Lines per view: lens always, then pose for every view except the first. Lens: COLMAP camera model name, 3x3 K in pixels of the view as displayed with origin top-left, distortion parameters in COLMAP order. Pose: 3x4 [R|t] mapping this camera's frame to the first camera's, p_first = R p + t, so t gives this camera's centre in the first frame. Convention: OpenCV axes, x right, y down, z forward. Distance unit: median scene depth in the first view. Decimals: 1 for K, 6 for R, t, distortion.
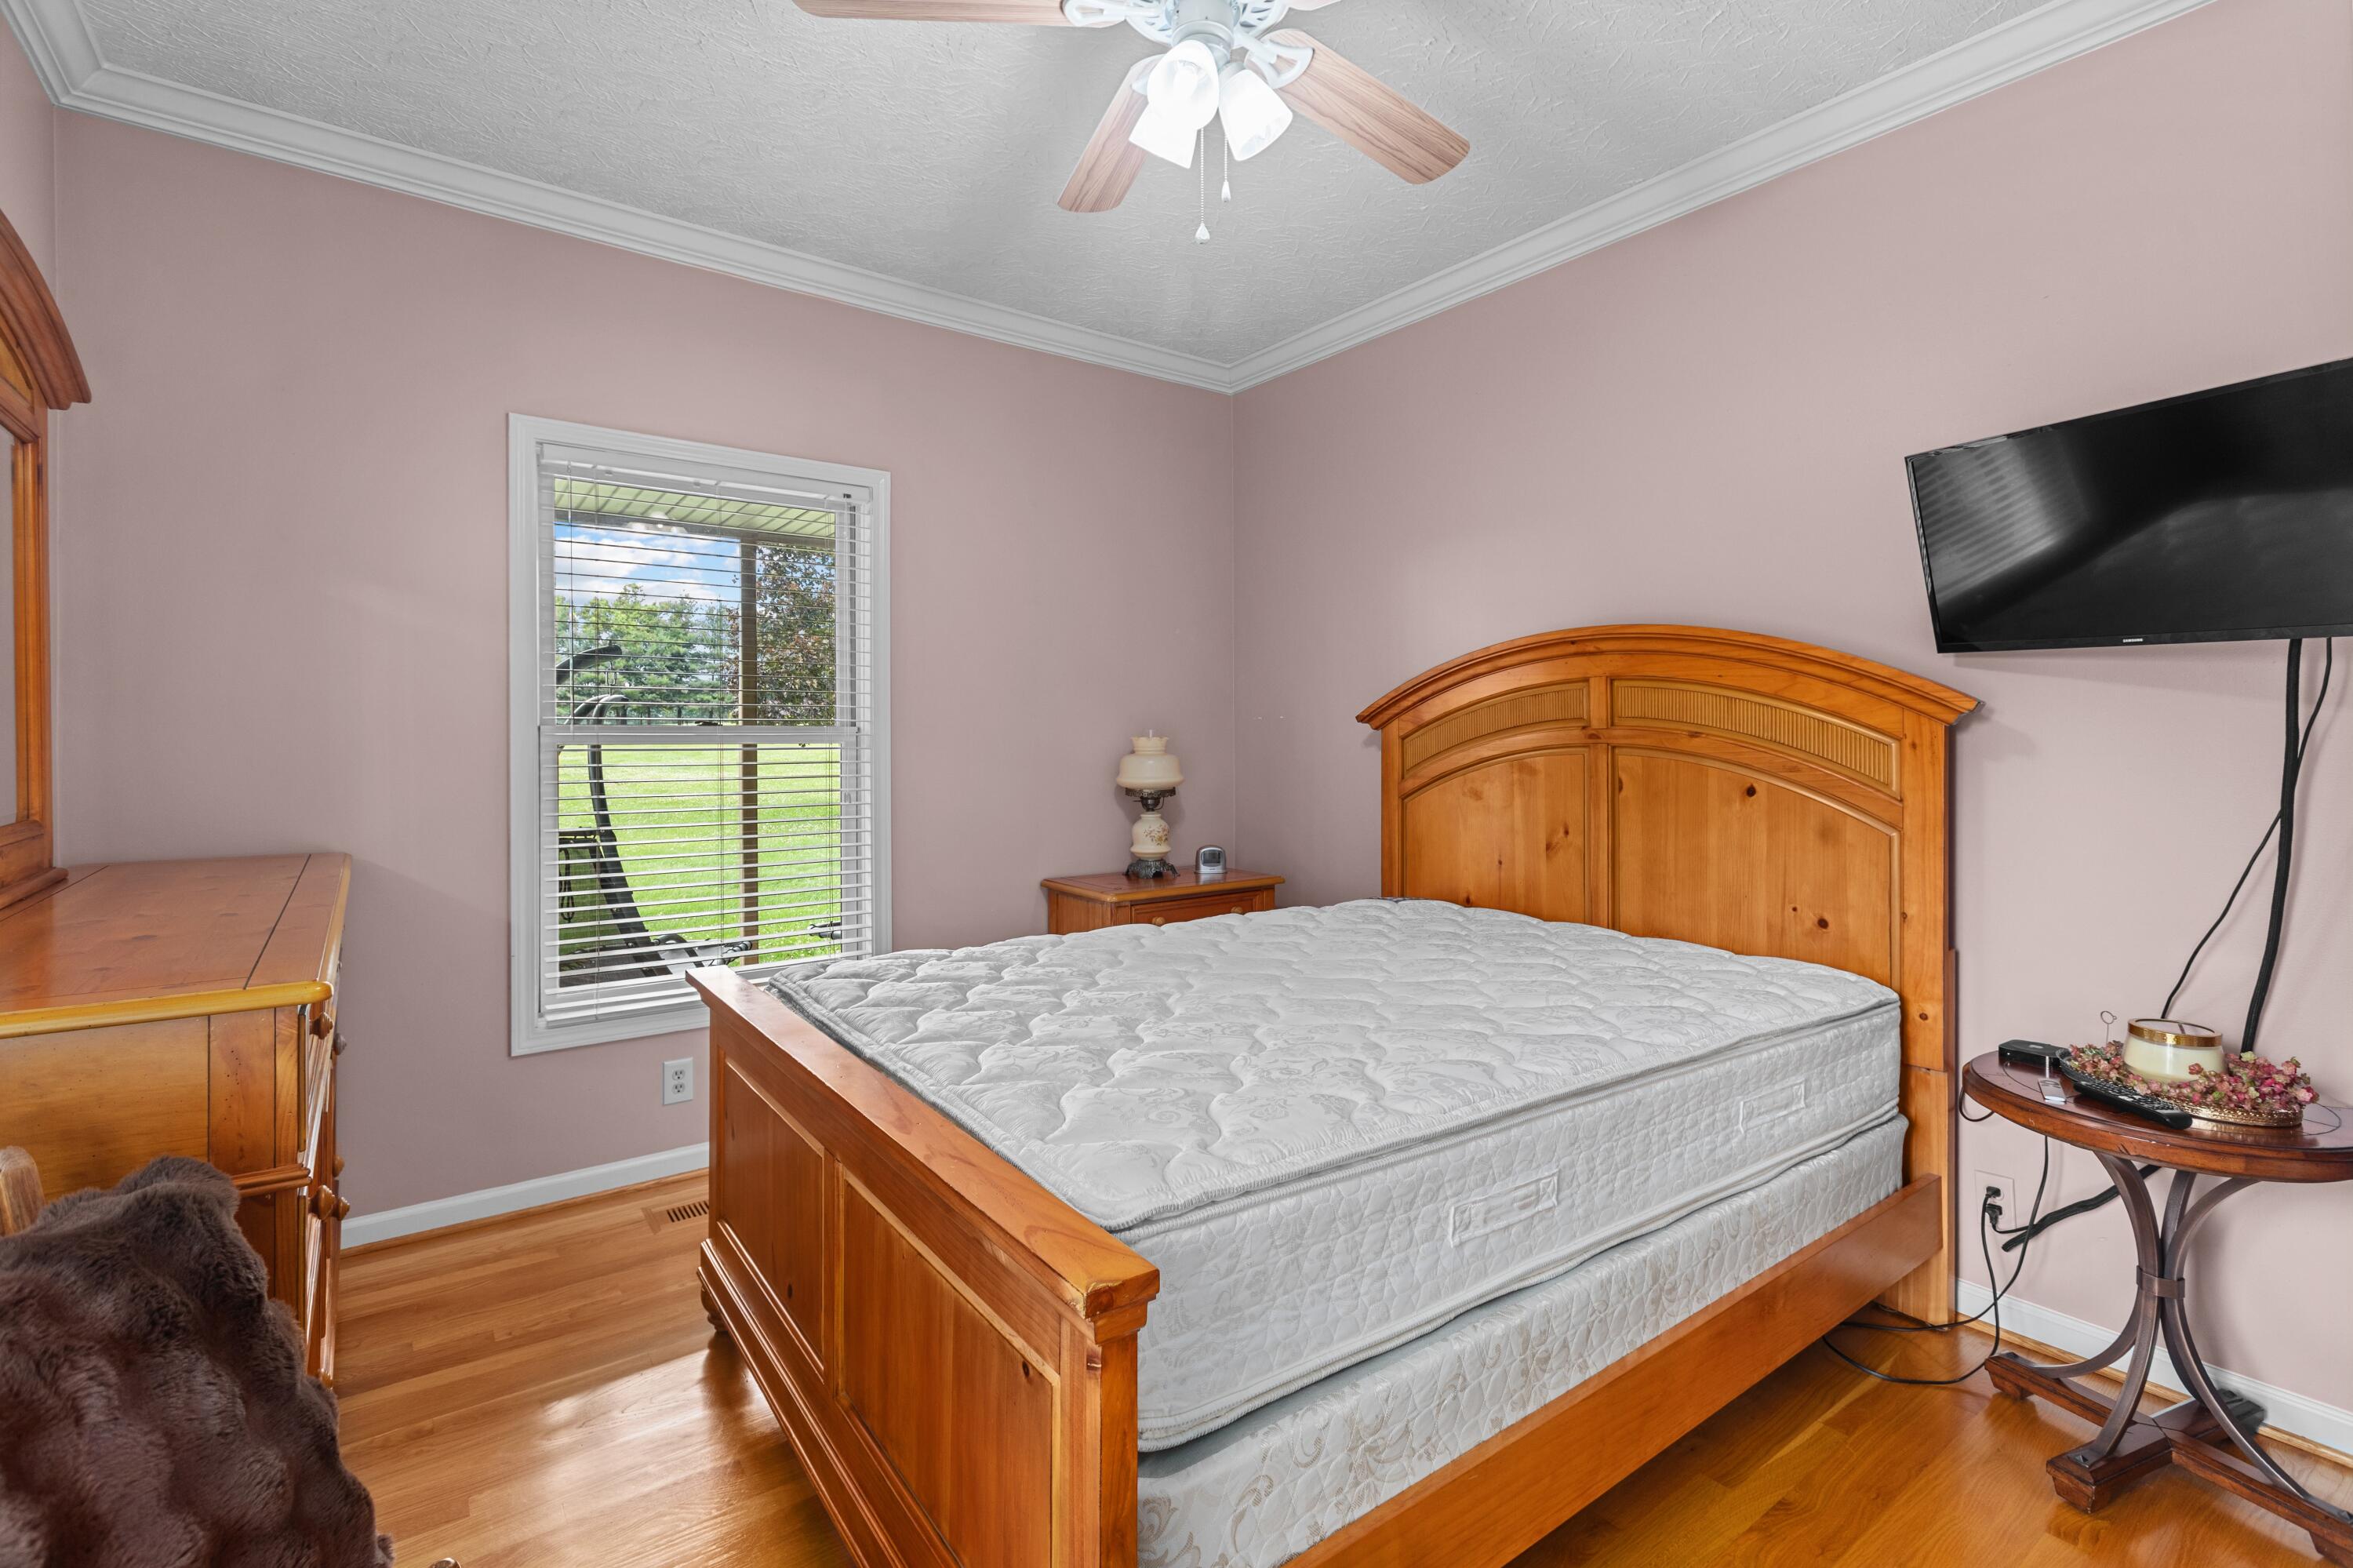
lens RADIAL K [[1053.8, 0, 1168.9], [0, 1053.8, 762.6], [0, 0, 1]] dist [-0.001487, -0.000320]
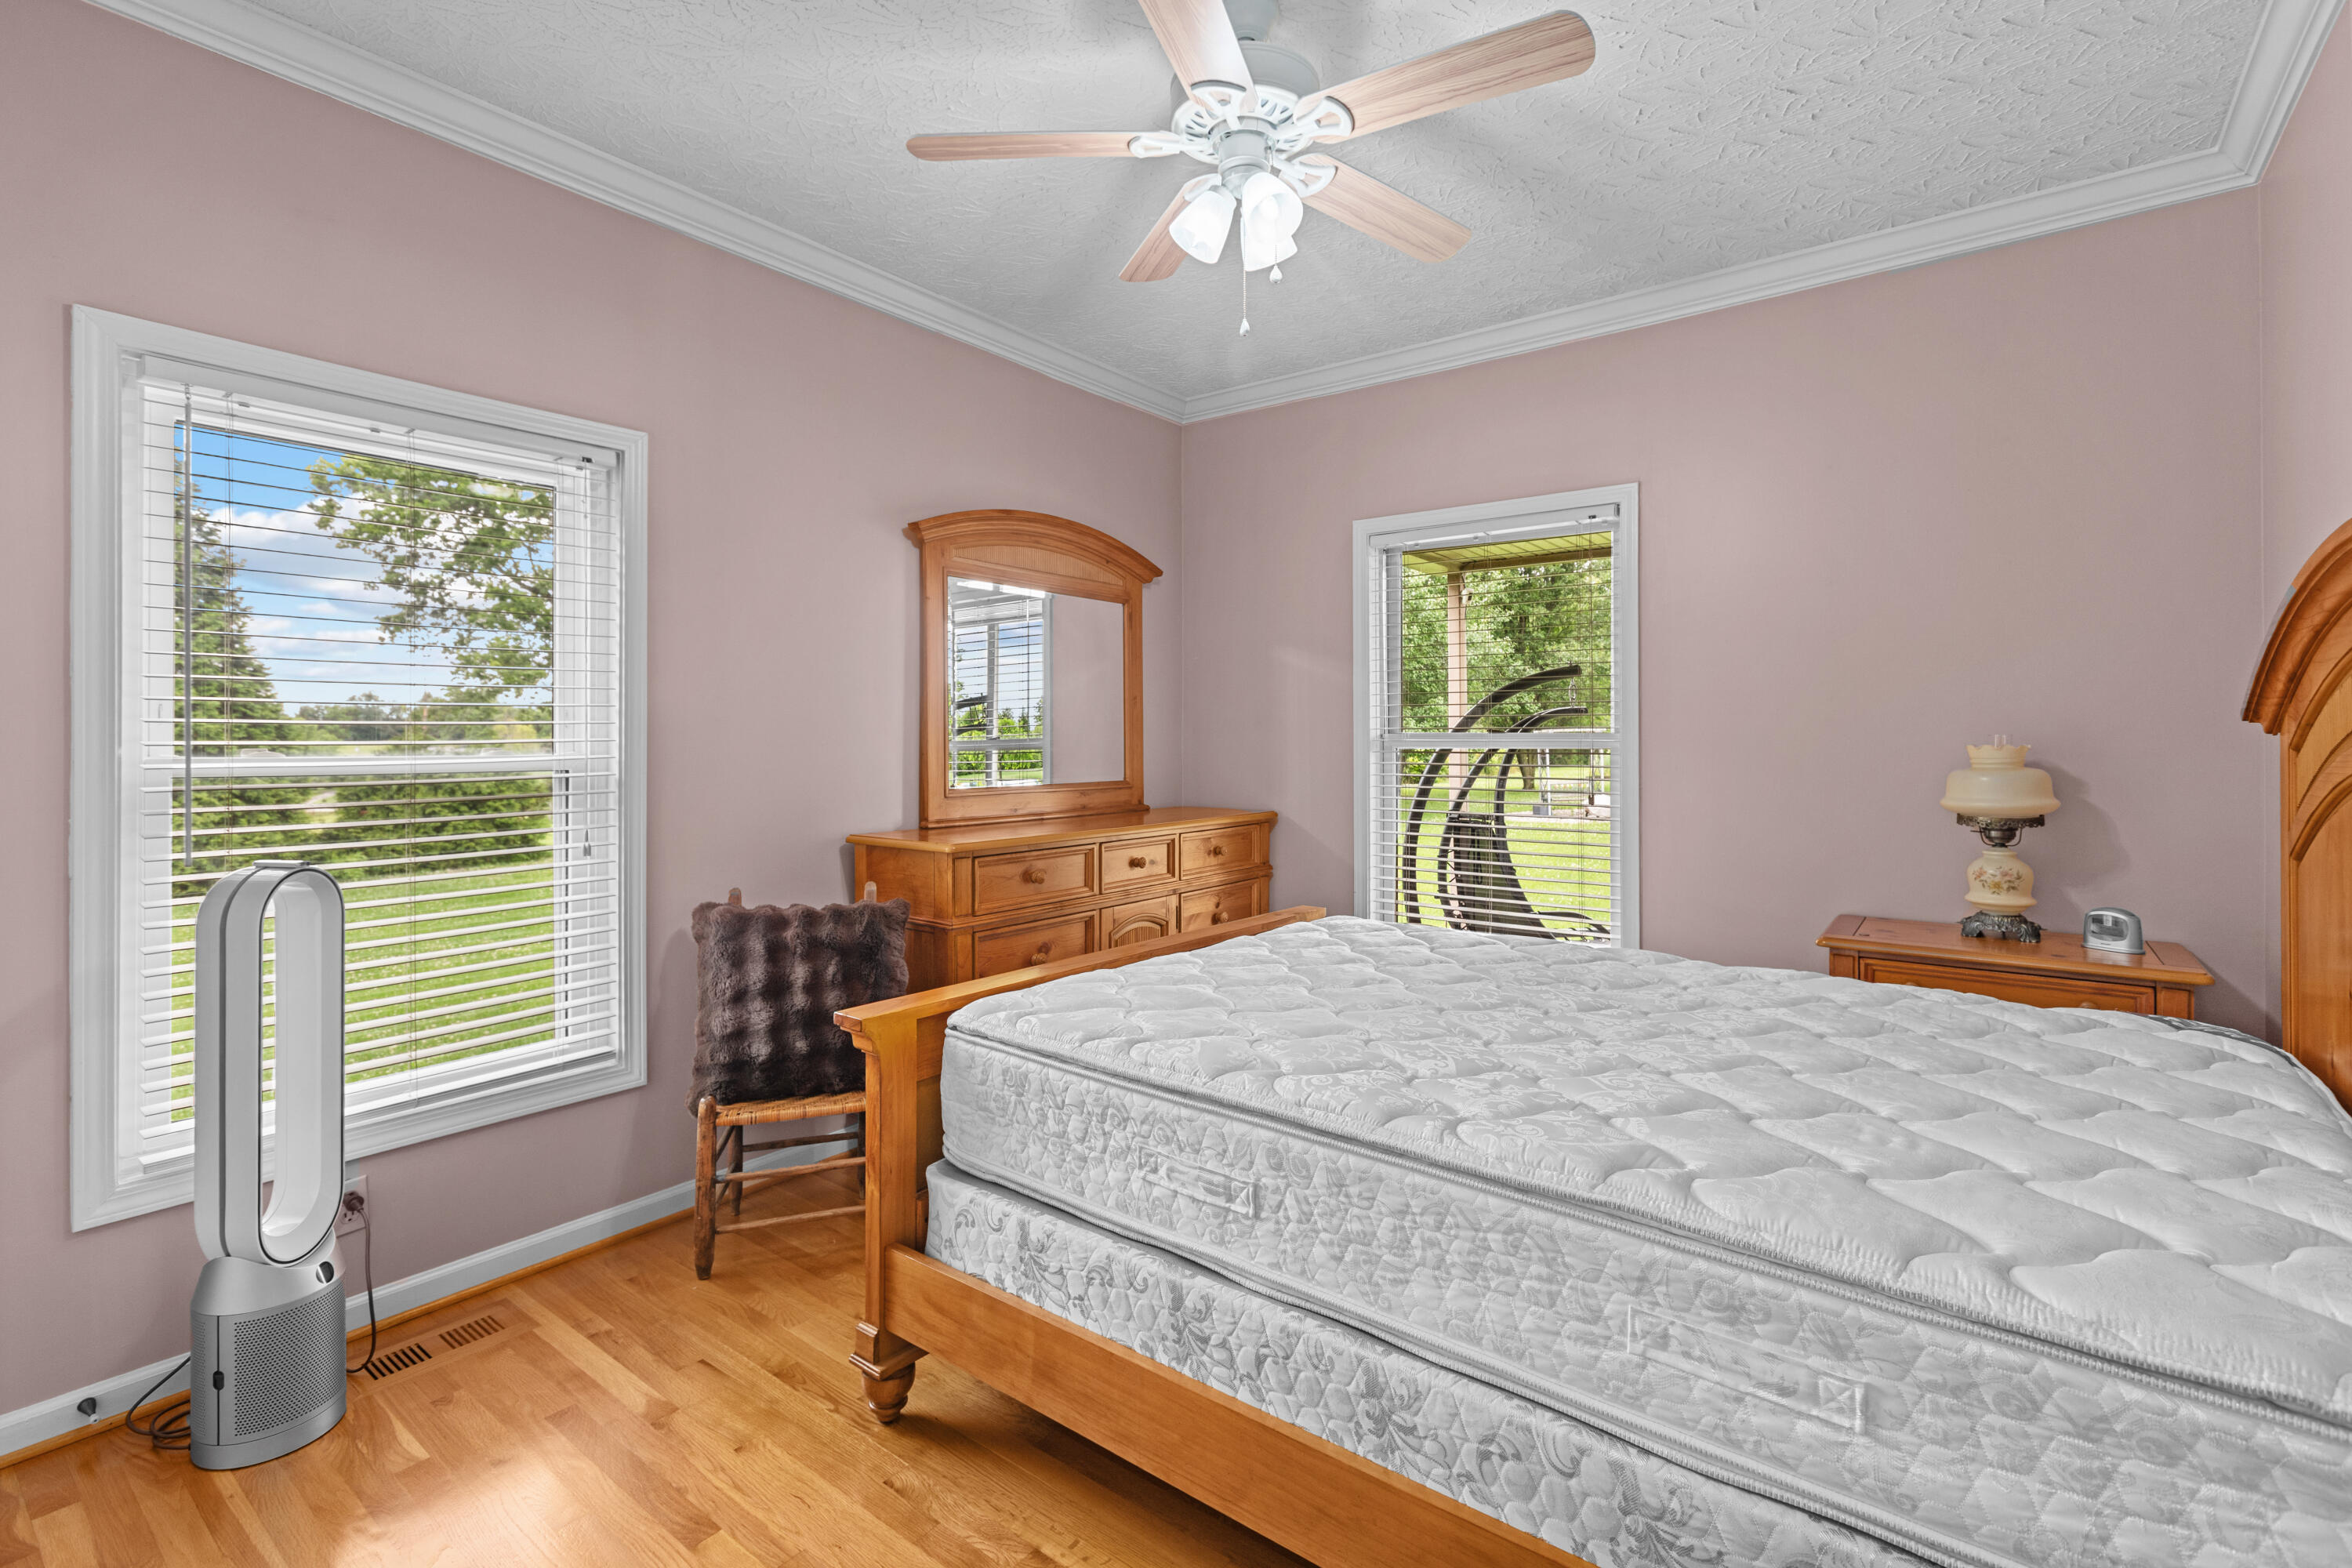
lens RADIAL K [[1053.4, 0, 1168.4], [0, 1053.4, 762.6], [0, 0, 1]] dist [-0.001487, -0.000320]
pose [[0.292930, 0.023960, -0.955834, 0.520253], [-0.021619, 0.999596, 0.018432, -0.013200], [0.955890, 0.015265, 0.293329, 0.247528]]
